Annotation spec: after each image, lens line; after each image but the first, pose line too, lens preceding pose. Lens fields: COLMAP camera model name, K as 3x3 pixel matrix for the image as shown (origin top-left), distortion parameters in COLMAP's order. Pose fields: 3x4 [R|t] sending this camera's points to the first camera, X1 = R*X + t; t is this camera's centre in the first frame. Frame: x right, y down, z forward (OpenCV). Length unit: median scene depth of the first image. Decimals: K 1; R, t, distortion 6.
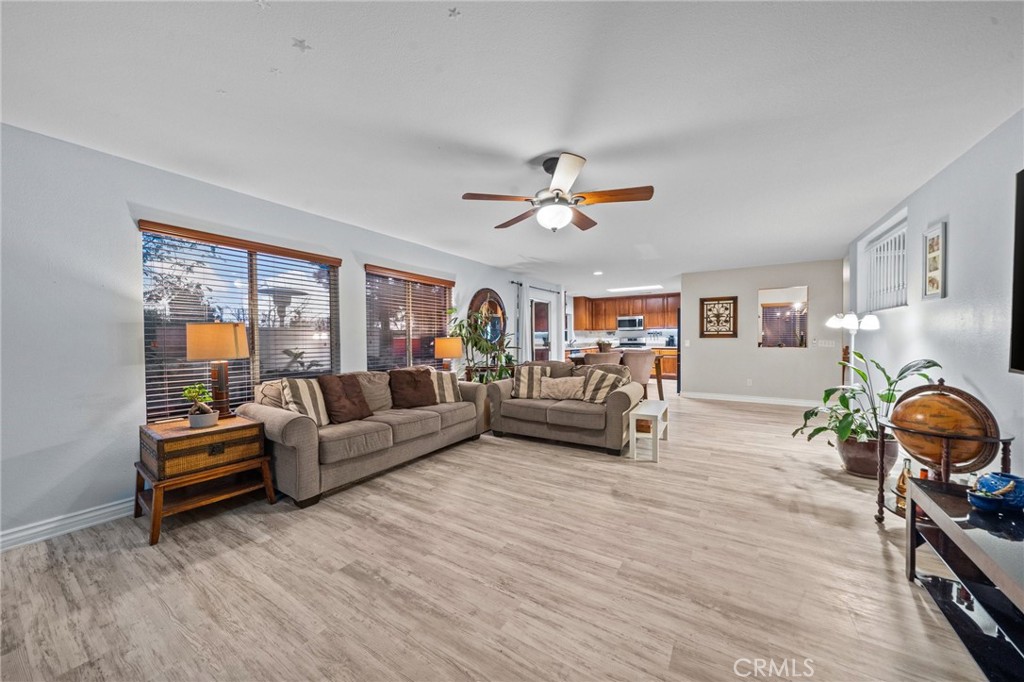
lens RADIAL K [[350.8, 0, 515.0], [0, 350.8, 344.0], [0, 0, 1]] dist [-0.006658, -0.000114]
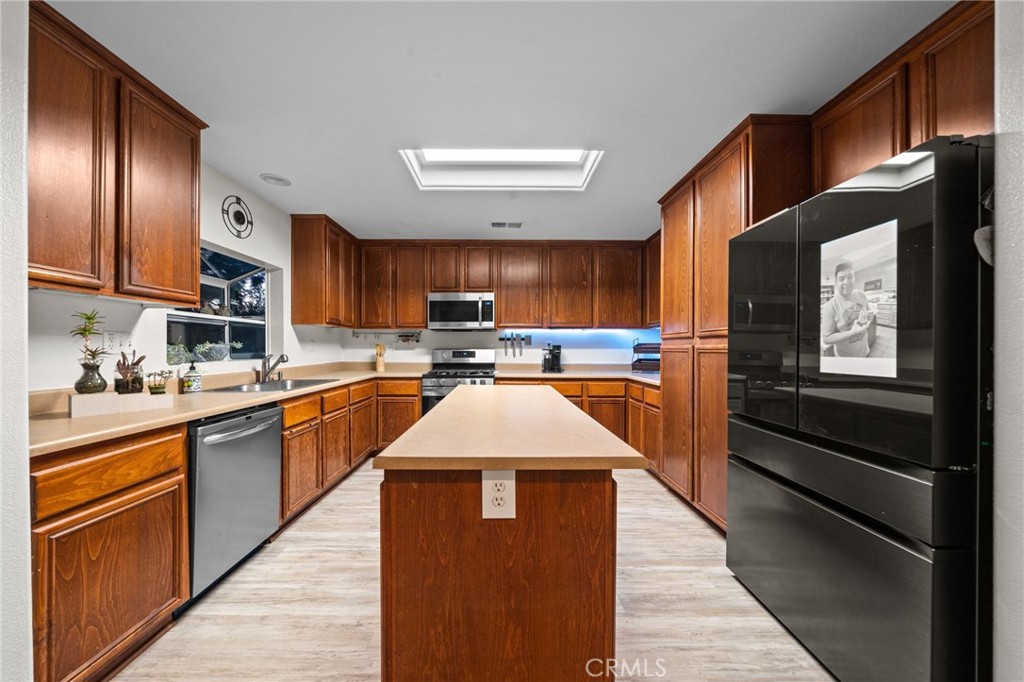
lens RADIAL K [[350.8, 0, 514.2], [0, 350.8, 348.5], [0, 0, 1]] dist [-0.006658, -0.000114]
pose [[0.840542, 0.009391, 0.541666, 0.479329], [-0.000641, 0.999866, -0.016341, -0.035075], [-0.541747, 0.013389, 0.840435, 1.825171]]
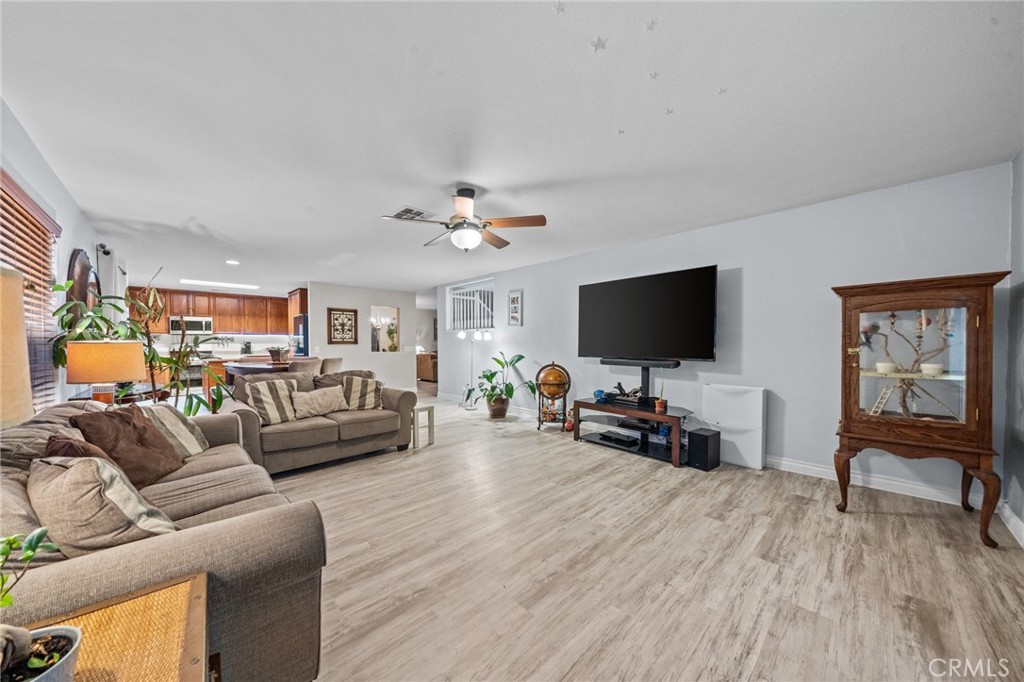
lens RADIAL K [[350.8, 0, 488.8], [0, 350.8, 348.9], [0, 0, 1]] dist [-0.006658, -0.000114]
pose [[0.274284, -0.008432, 0.961612, -0.676074], [0.015450, 0.999871, 0.004360, -0.001632], [-0.961525, 0.013661, 0.274379, 0.422206]]
